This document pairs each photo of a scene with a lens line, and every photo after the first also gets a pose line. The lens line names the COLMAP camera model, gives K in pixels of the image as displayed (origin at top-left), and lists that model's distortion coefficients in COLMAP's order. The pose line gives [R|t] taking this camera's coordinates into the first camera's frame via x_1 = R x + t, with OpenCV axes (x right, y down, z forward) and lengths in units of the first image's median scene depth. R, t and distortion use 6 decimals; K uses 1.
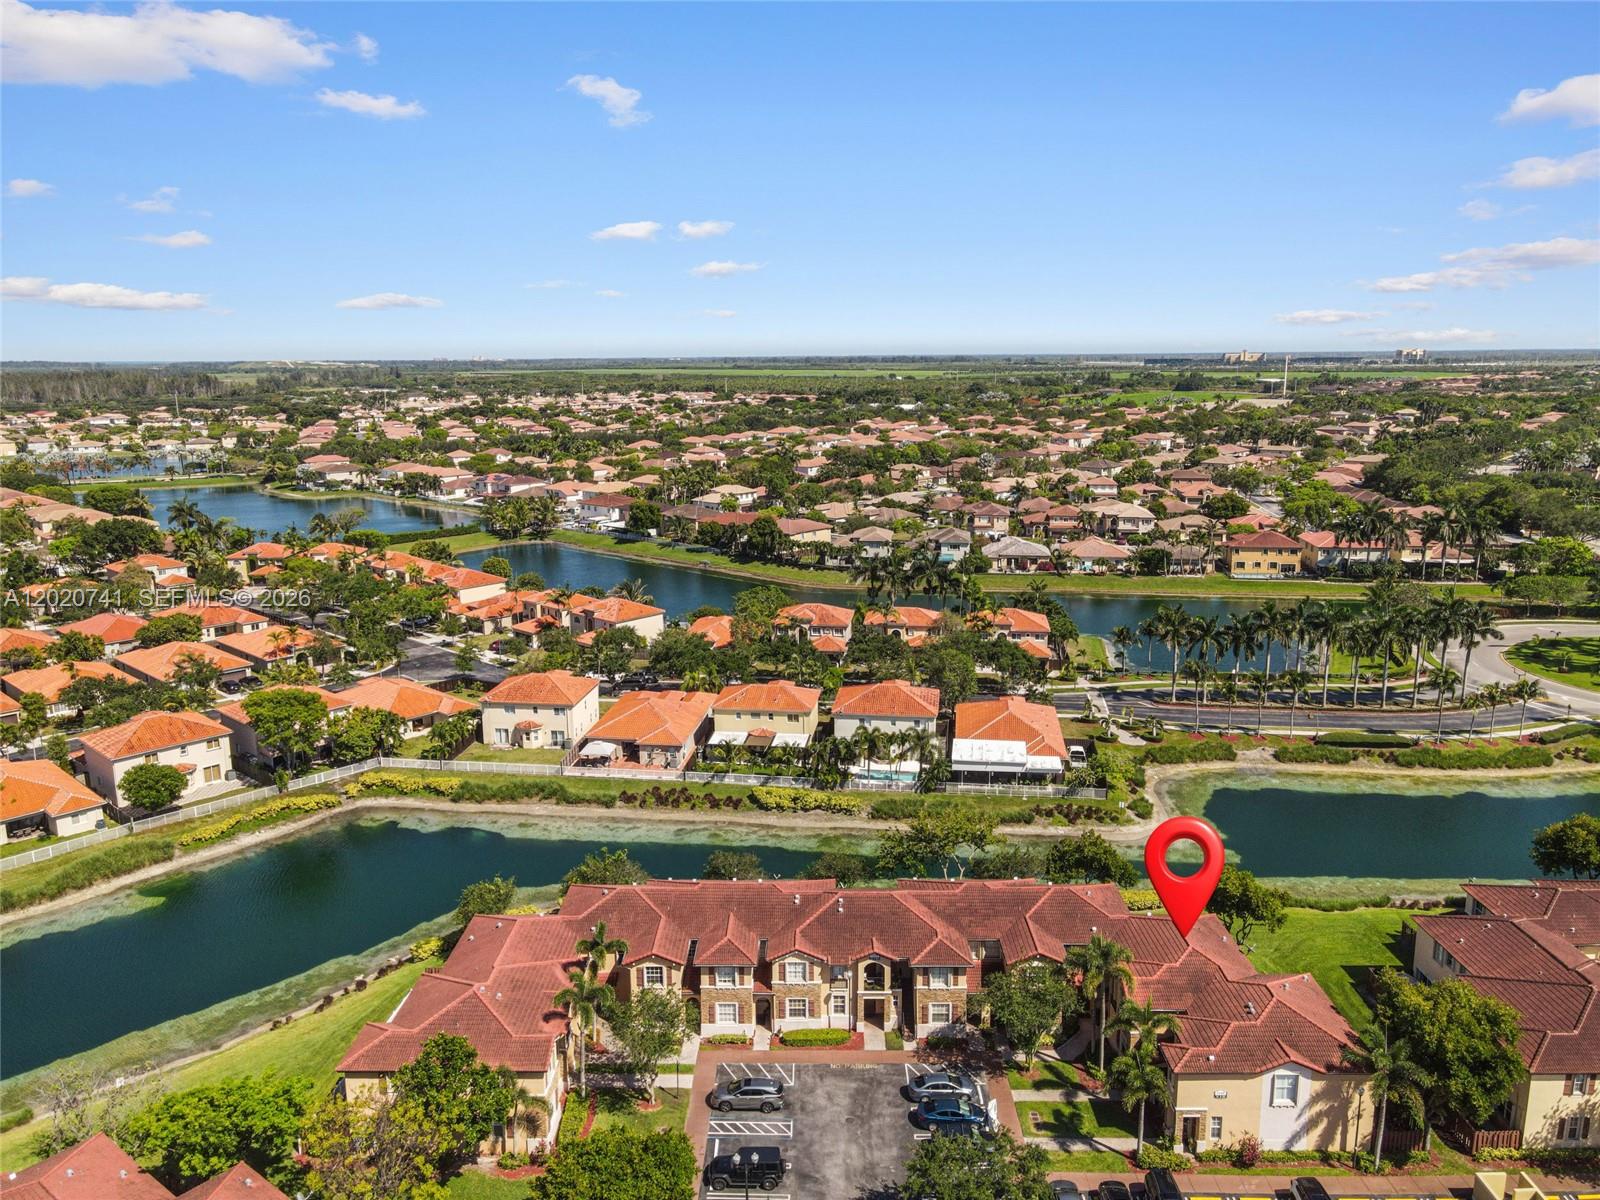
lens RADIAL K [[1161.5, 0, 801.6], [0, 1161.5, 589.9], [0, 0, 1]] dist [0.014630, -0.000665]
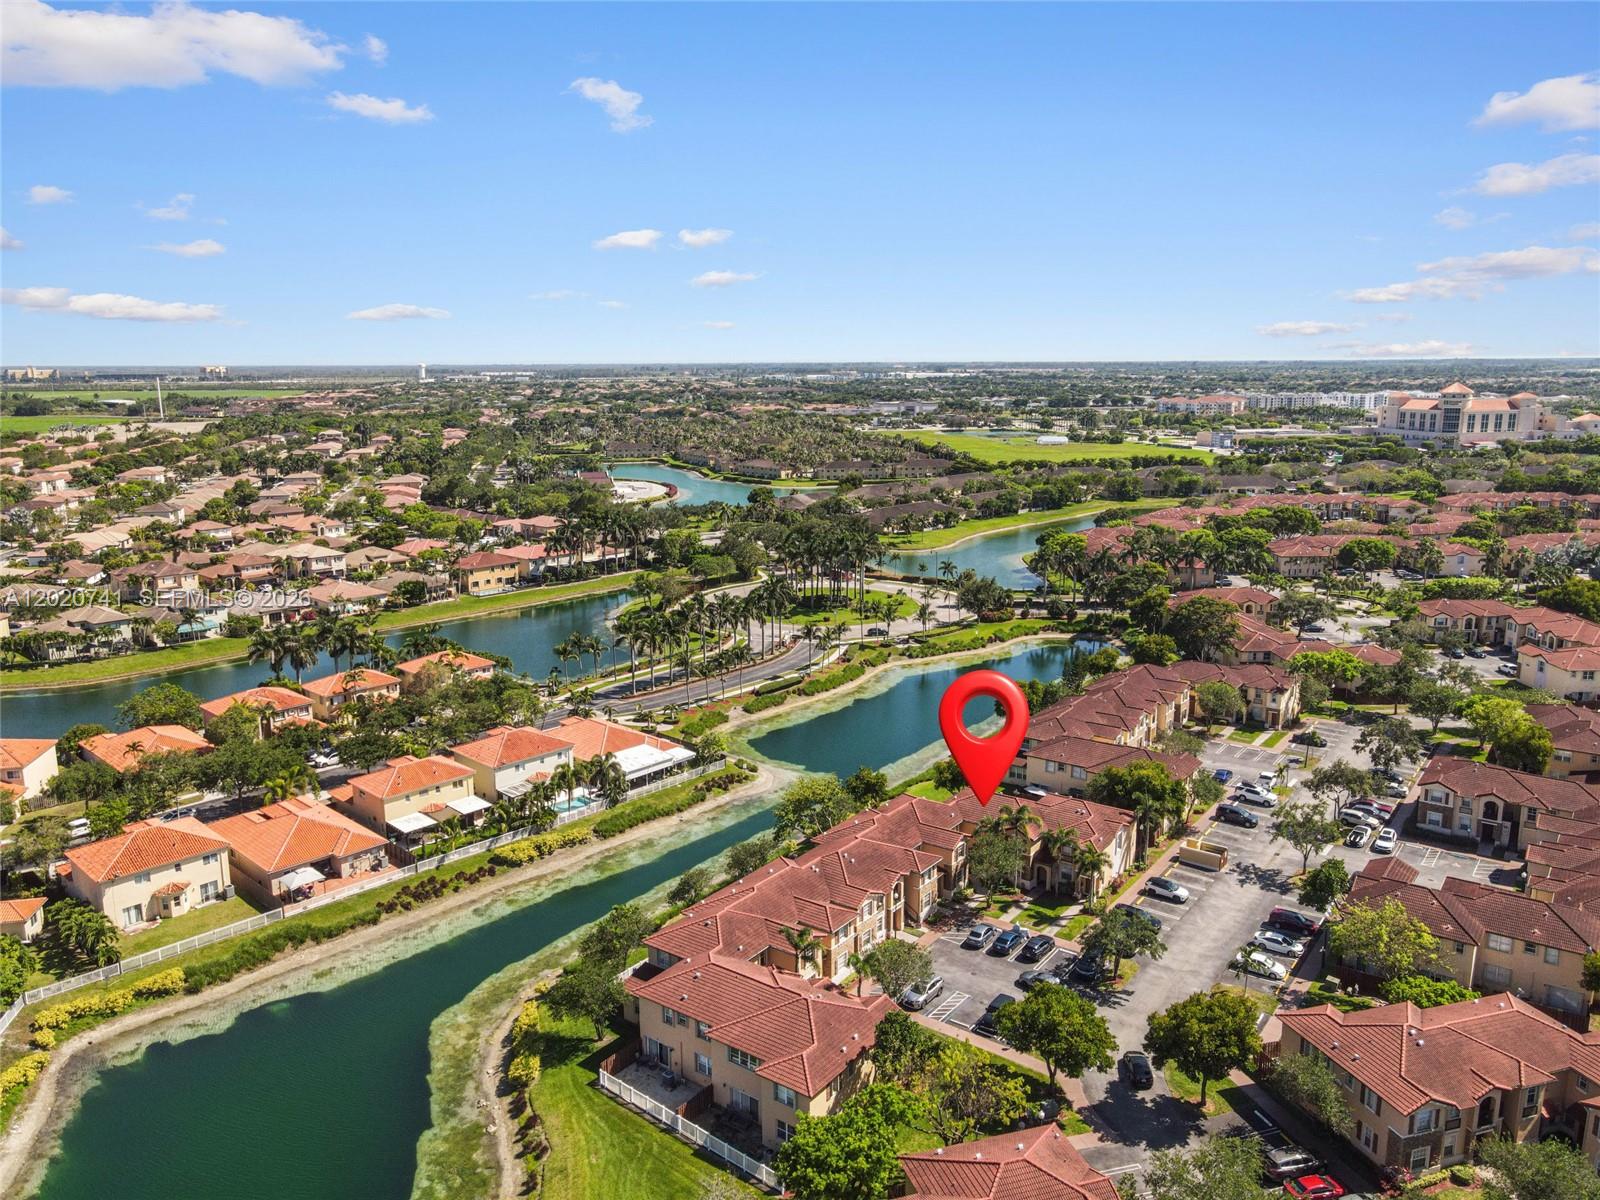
lens RADIAL K [[1138.8, 0, 801.3], [0, 1138.8, 665.0], [0, 0, 1]] dist [0.000022, -0.001699]
pose [[0.585174, -0.204943, 0.784582, -0.601421], [0.164477, 0.977422, 0.132641, -0.074210], [-0.794052, 0.051428, 0.605671, 0.165061]]
